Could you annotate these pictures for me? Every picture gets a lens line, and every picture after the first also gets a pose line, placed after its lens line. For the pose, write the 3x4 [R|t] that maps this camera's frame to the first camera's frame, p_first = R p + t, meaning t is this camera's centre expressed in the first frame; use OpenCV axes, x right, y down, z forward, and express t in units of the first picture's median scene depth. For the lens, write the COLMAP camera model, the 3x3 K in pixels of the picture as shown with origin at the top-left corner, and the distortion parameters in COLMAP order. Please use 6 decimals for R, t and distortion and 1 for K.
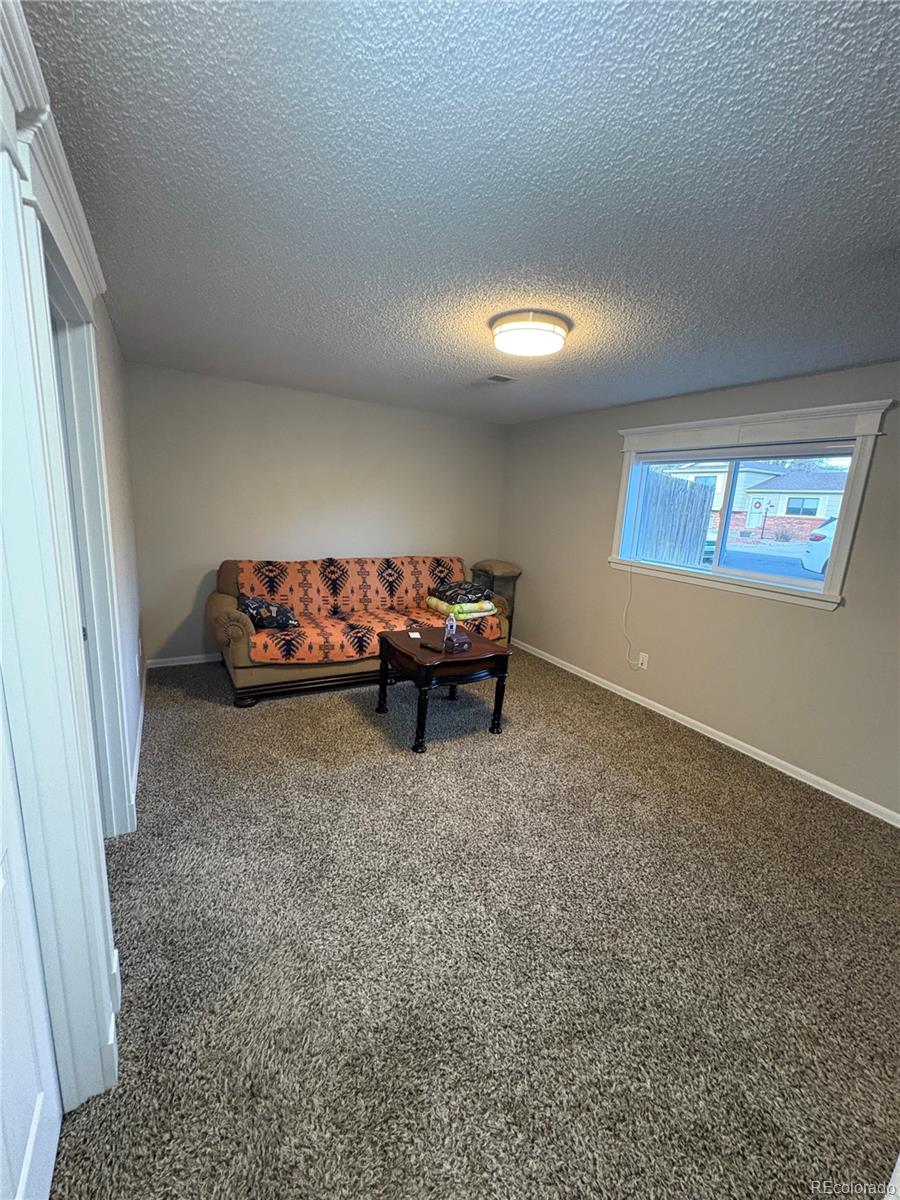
lens RADIAL K [[479.0, 0, 450.0], [0, 479.0, 601.1], [0, 0, 1]] dist [-0.001053, 0.000107]
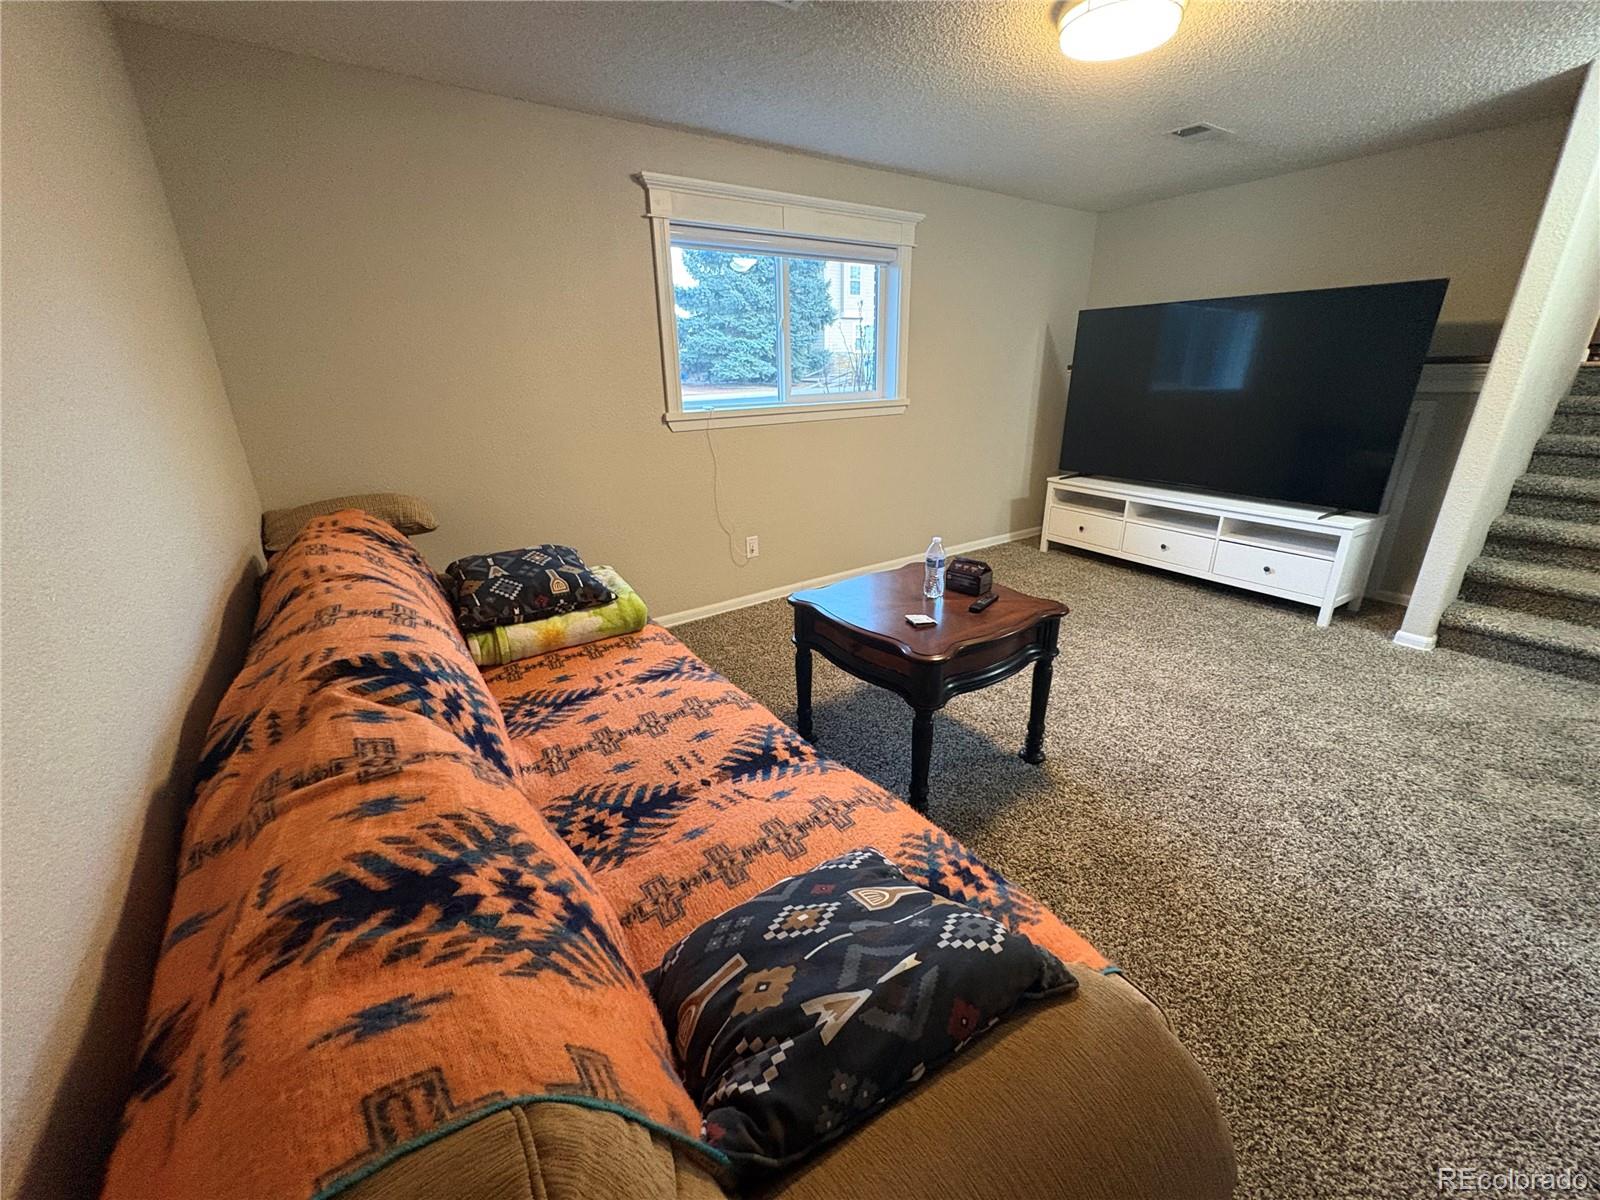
lens RADIAL K [[638.6, 0, 801.5], [0, 638.6, 598.0], [0, 0, 1]] dist [-0.001053, 0.000107]
pose [[-0.085686, -0.404440, 0.910542, -0.507169], [0.214880, 0.884893, 0.413269, -0.186897], [-0.972874, 0.231068, 0.011083, 0.915732]]
